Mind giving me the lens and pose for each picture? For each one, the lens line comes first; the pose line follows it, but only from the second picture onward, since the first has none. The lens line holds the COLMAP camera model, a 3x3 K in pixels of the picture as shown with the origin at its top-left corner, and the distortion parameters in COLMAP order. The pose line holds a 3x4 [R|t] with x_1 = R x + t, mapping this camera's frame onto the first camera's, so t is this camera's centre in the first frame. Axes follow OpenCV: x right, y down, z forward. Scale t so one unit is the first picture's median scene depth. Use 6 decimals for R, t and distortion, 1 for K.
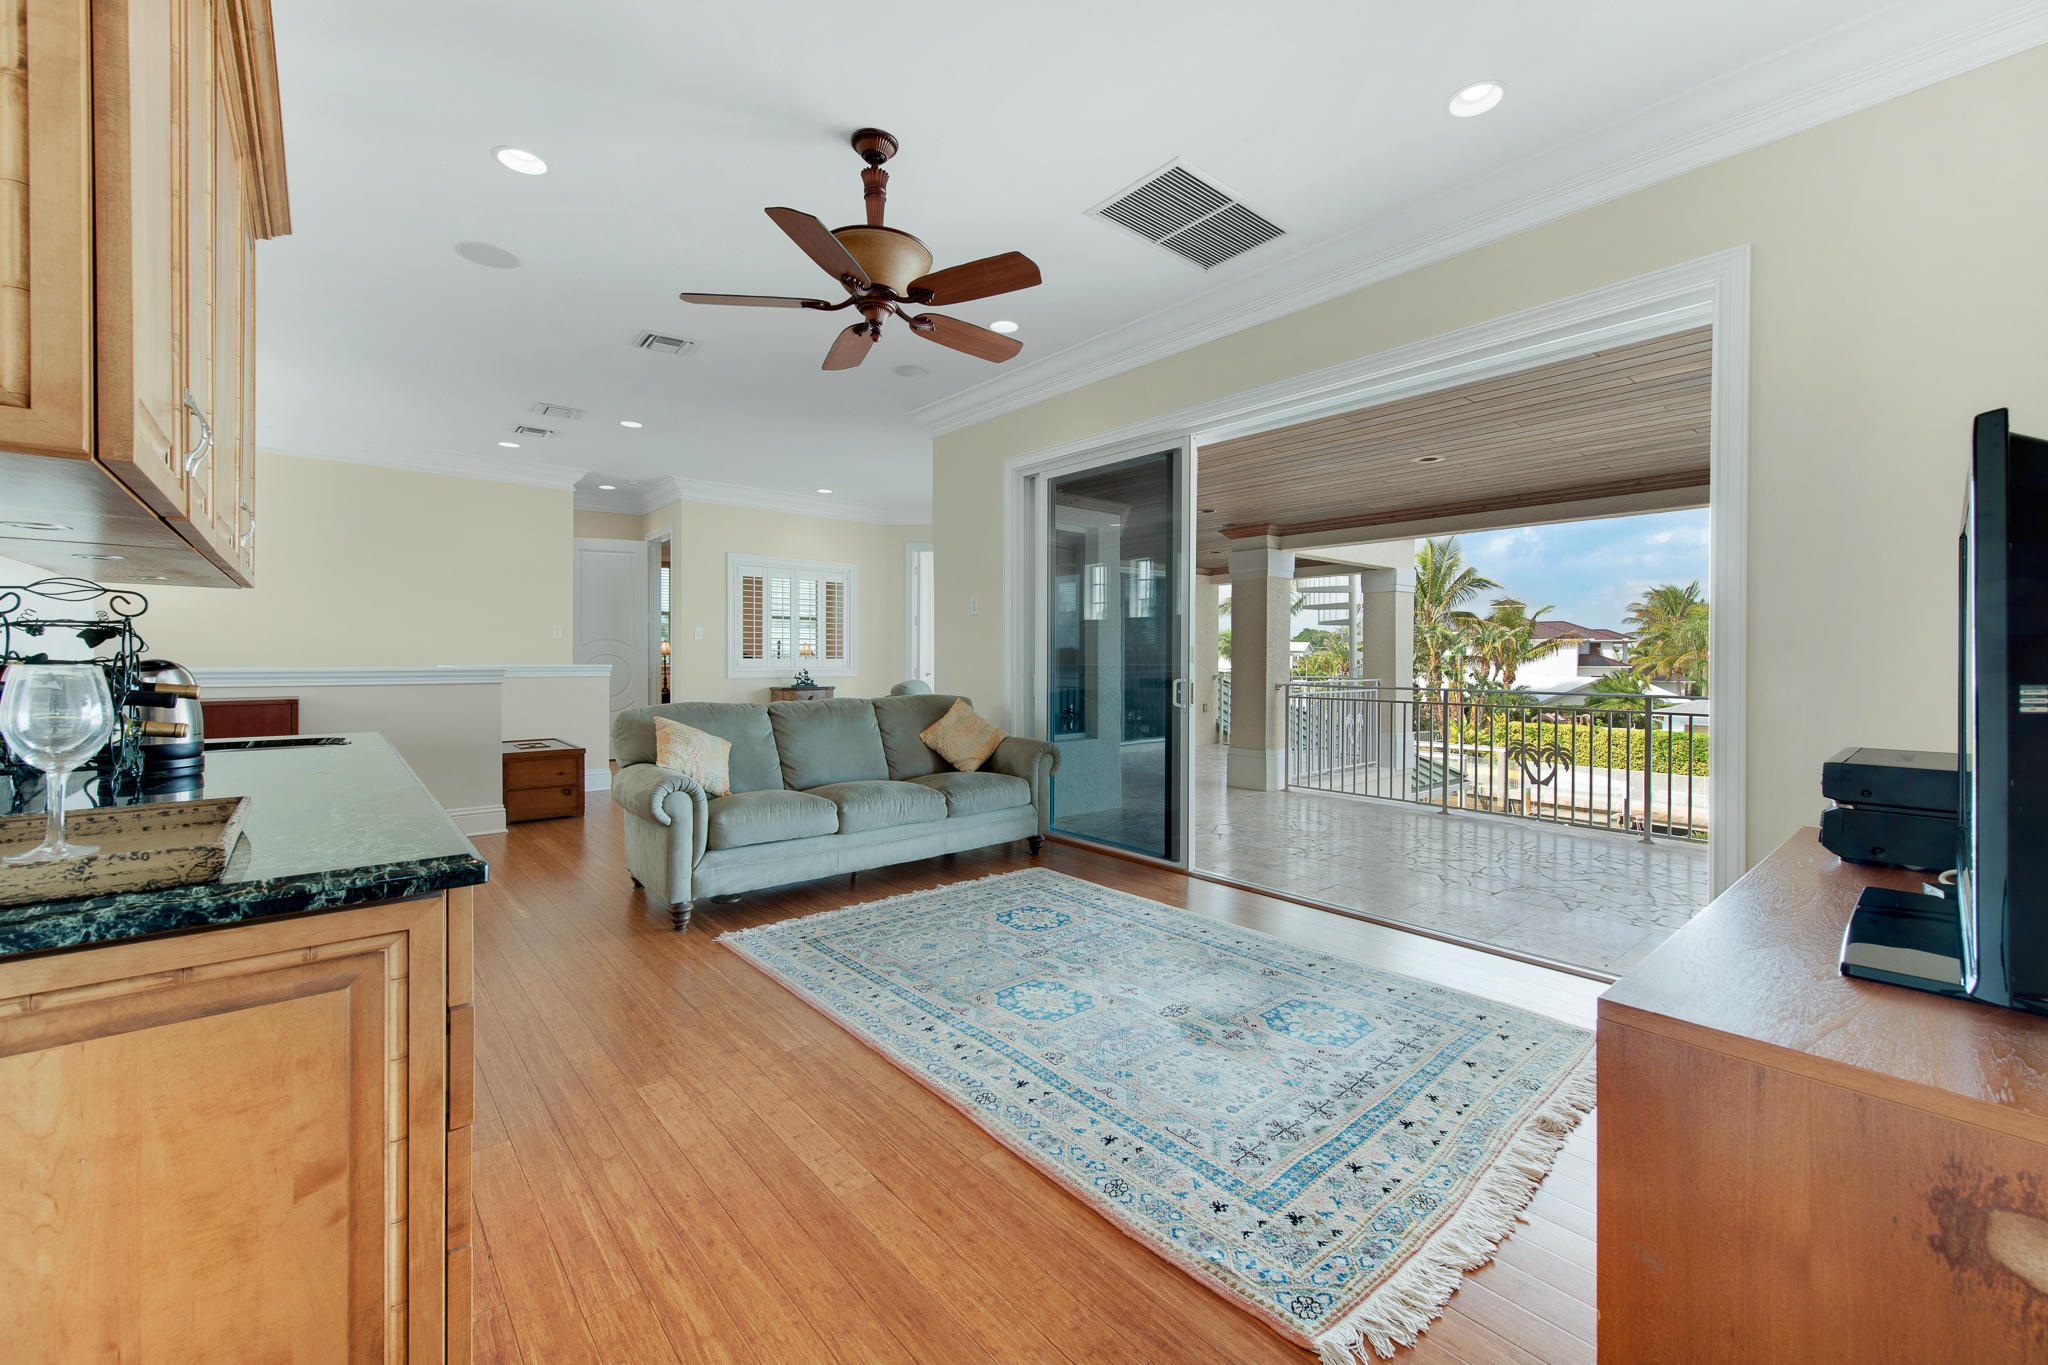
lens RADIAL K [[806.2, 0, 1023.4], [0, 806.2, 664.7], [0, 0, 1]] dist [0.004170, 0.000099]
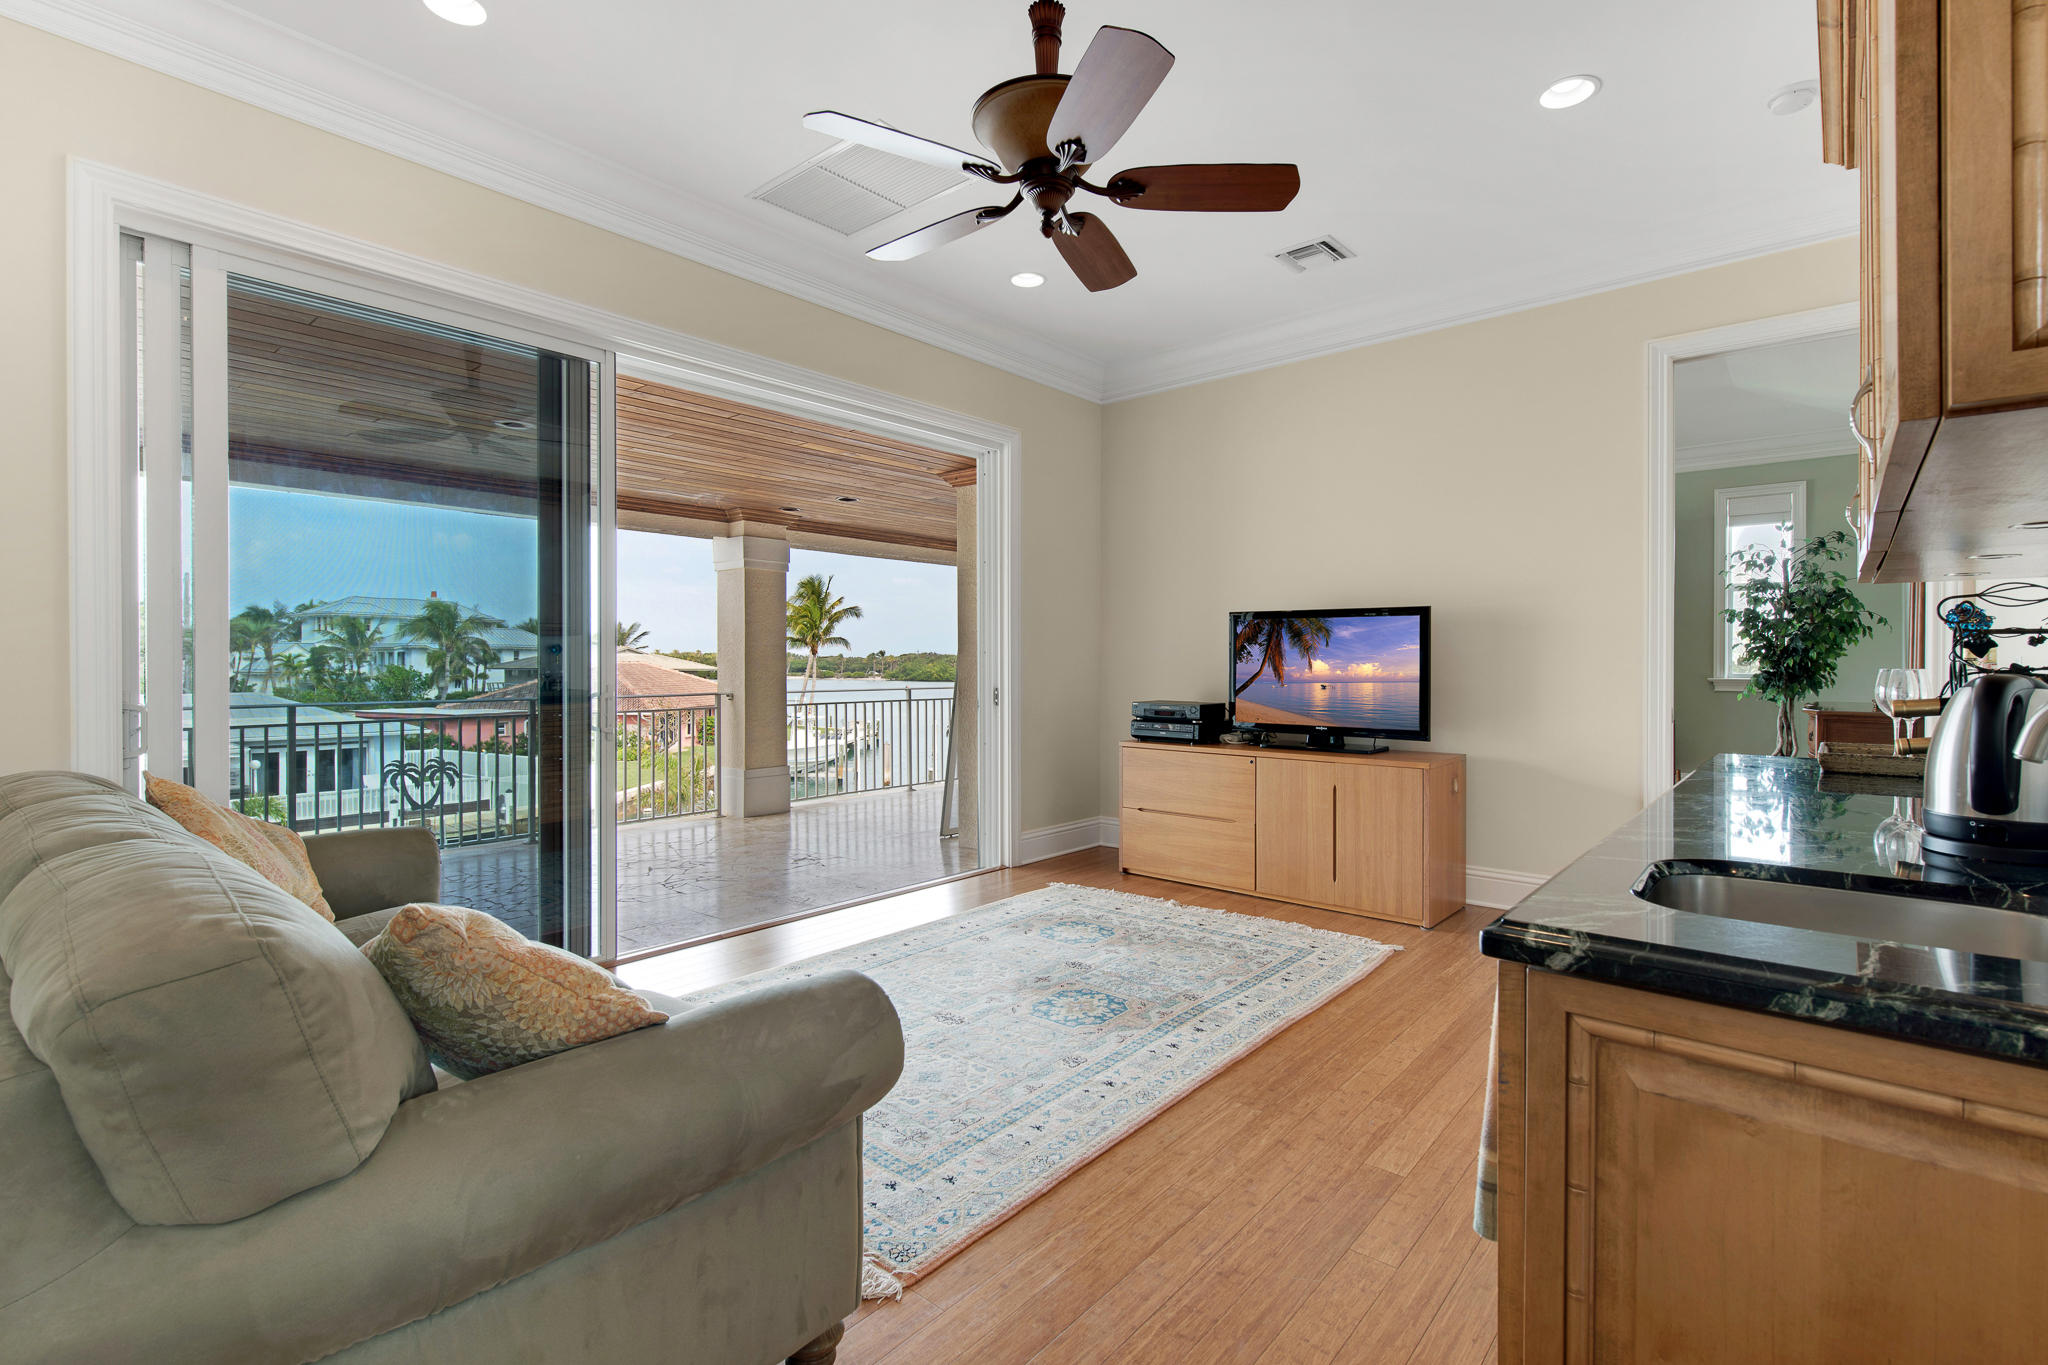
lens RADIAL K [[973.7, 0, 1022.1], [0, 973.7, 672.7], [0, 0, 1]] dist [0.000094, -0.000052]
pose [[-0.159923, -0.012570, 0.987049, -1.292255], [0.007964, 0.999870, 0.014024, -0.016090], [-0.987097, 0.010103, -0.159802, 1.420547]]
